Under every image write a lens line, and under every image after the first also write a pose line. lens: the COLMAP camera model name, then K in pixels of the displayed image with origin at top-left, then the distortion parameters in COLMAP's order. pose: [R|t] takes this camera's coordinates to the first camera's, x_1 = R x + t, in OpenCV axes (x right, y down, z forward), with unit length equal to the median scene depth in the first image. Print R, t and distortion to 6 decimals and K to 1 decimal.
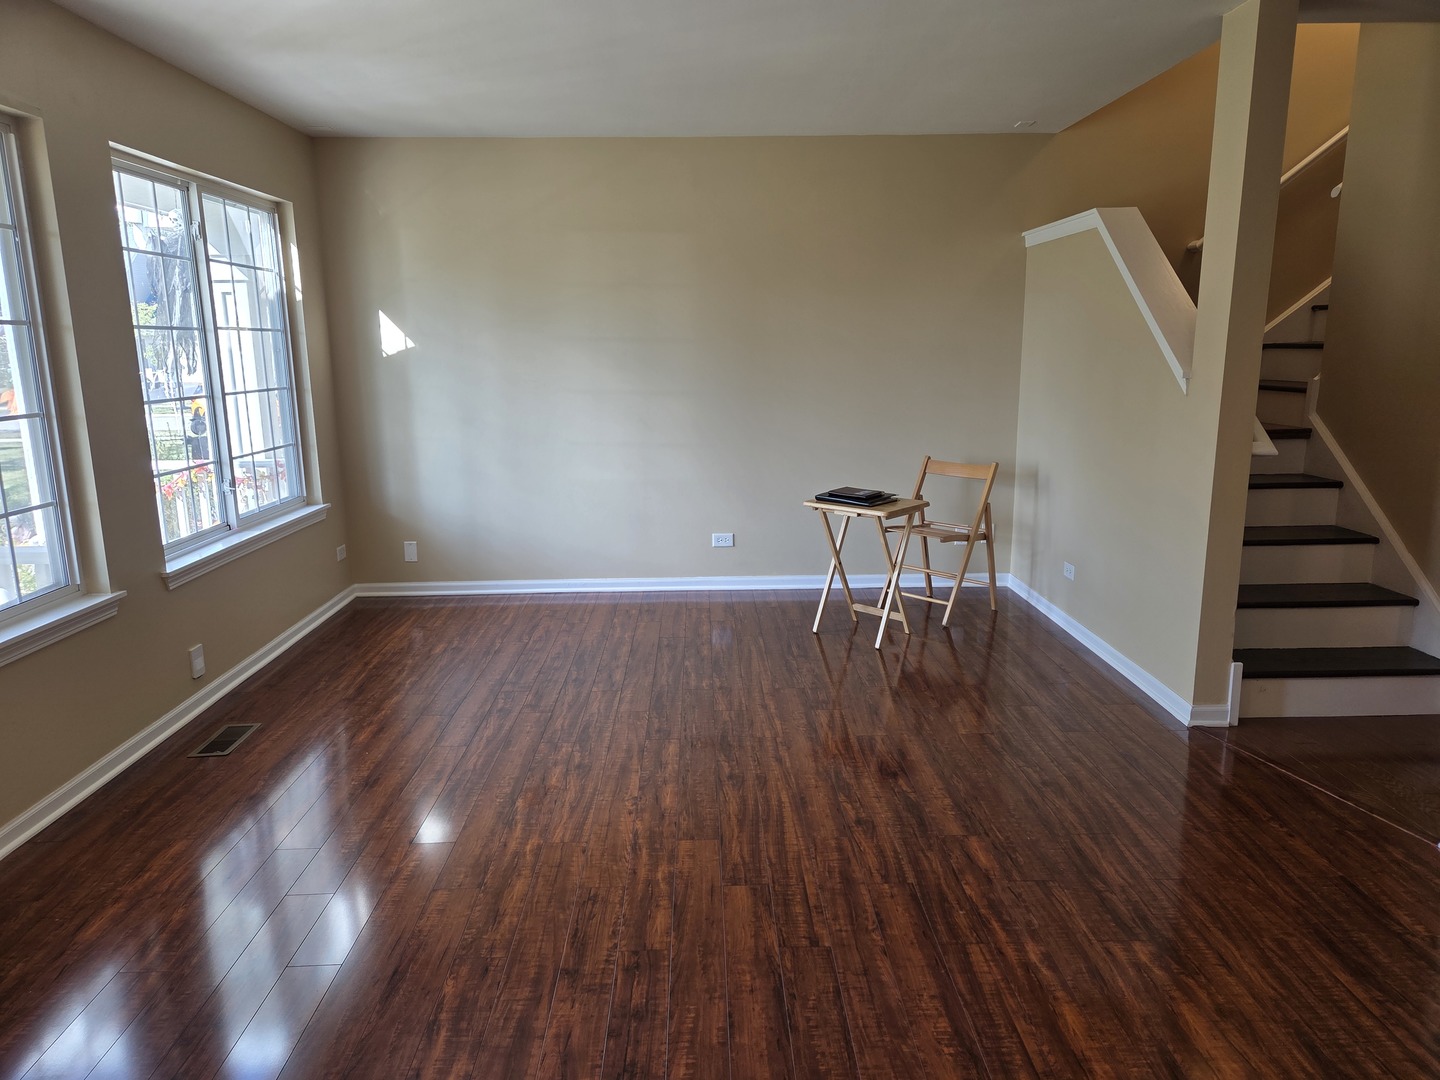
lens RADIAL K [[944.4, 0, 721.1], [0, 944.4, 543.8], [0, 0, 1]] dist [0.068518, -0.059589]
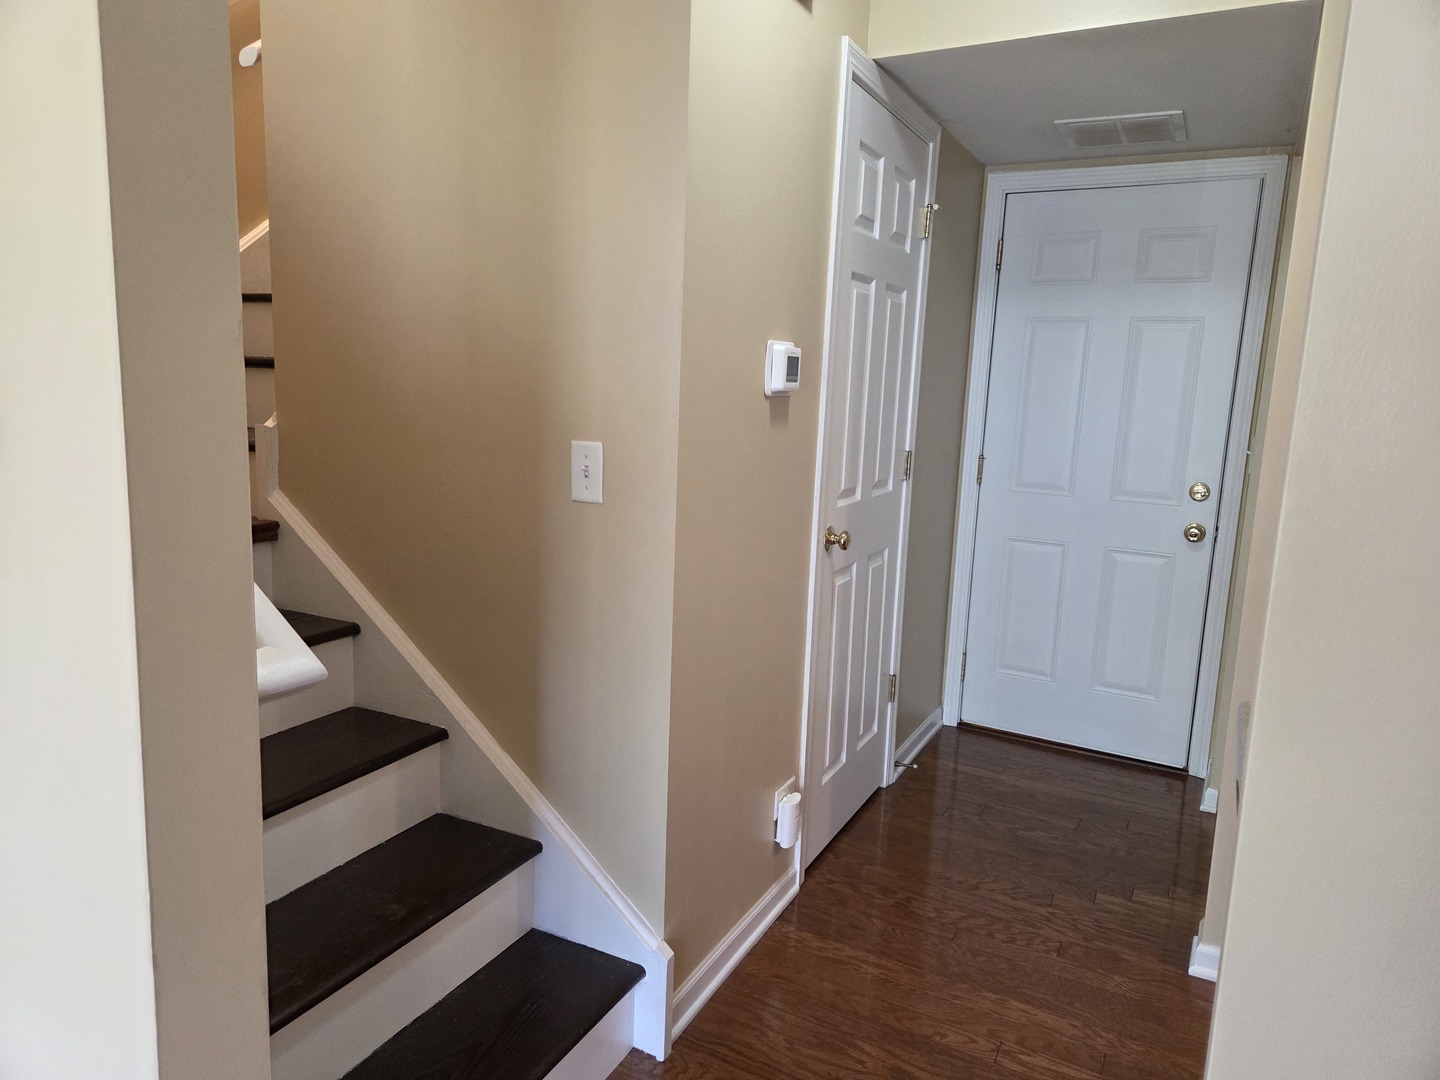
lens RADIAL K [[968.5, 0, 714.1], [0, 968.5, 531.6], [0, 0, 1]] dist [0.035249, -0.000512]
pose [[0.479707, -0.106058, 0.870995, 0.299544], [0.134056, 0.989873, 0.046701, -0.119481], [-0.867128, 0.094359, 0.489067, 0.601051]]
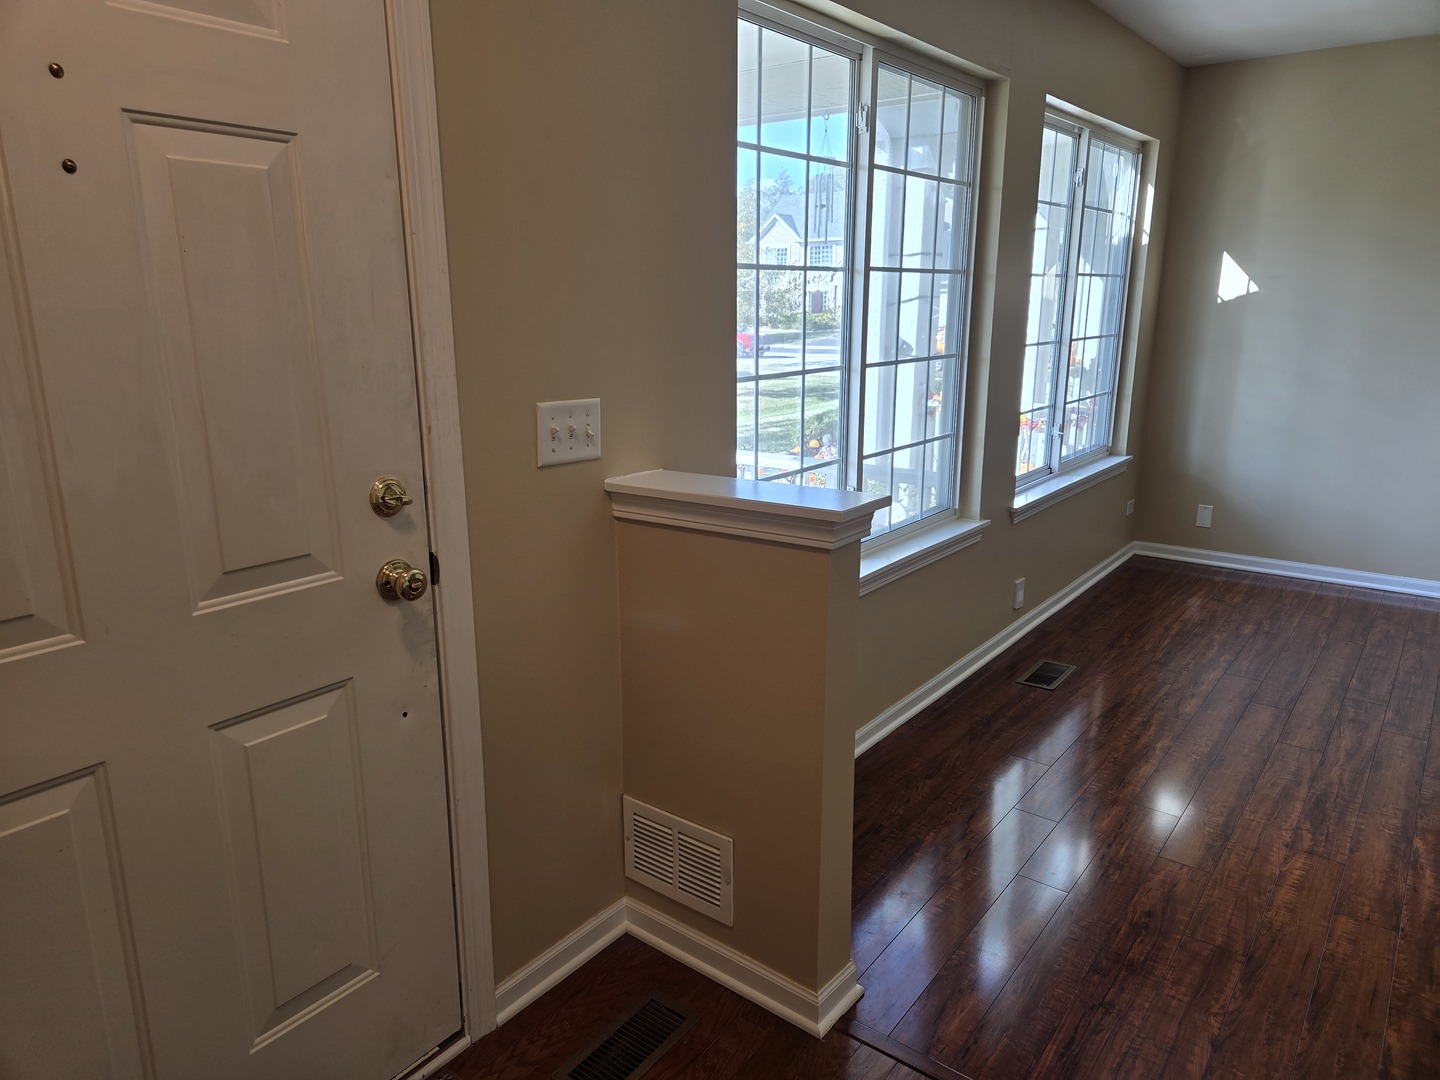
lens RADIAL K [[955.6, 0, 720.0], [0, 955.6, 540.0], [0, 0, 1]] dist [0.062346, -0.048010]
pose [[0.775060, 0.161853, -0.610807, -0.153837], [-0.132885, 0.986772, 0.092857, 0.008692], [0.617756, 0.009197, 0.786316, -0.039501]]
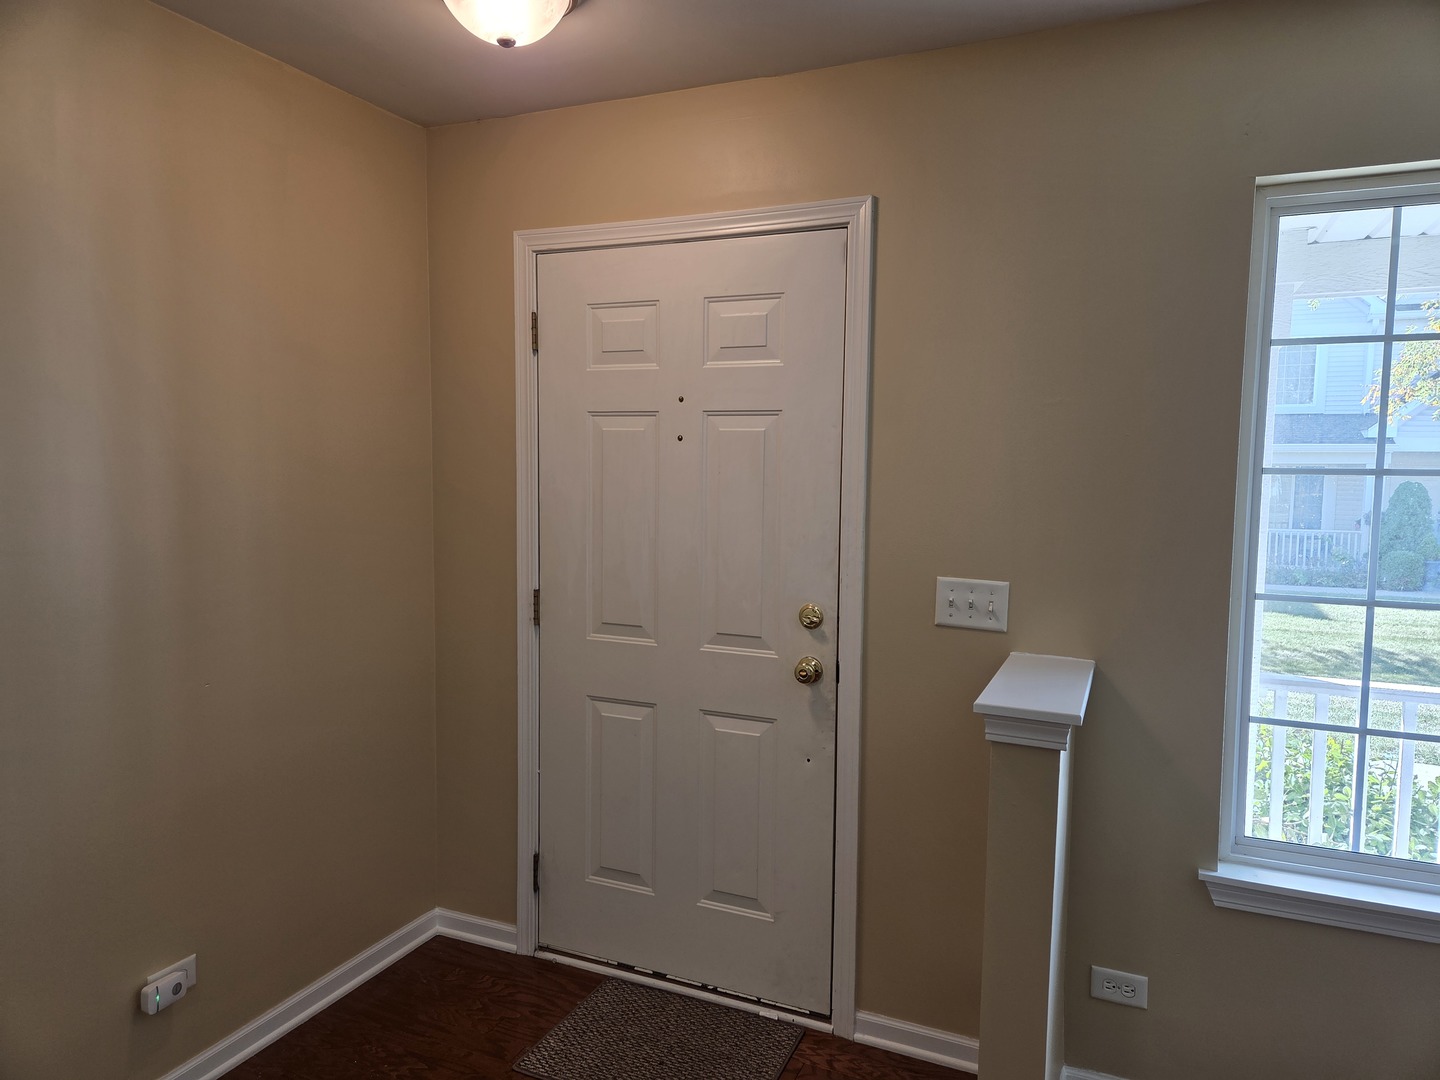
lens RADIAL K [[955.6, 0, 720.0], [0, 955.6, 540.0], [0, 0, 1]] dist [0.062346, -0.048010]
pose [[-0.427461, 0.082223, -0.900287, 0.081714], [-0.189810, 0.965495, 0.178301, -0.102248], [0.883883, 0.247100, -0.397104, 0.366405]]
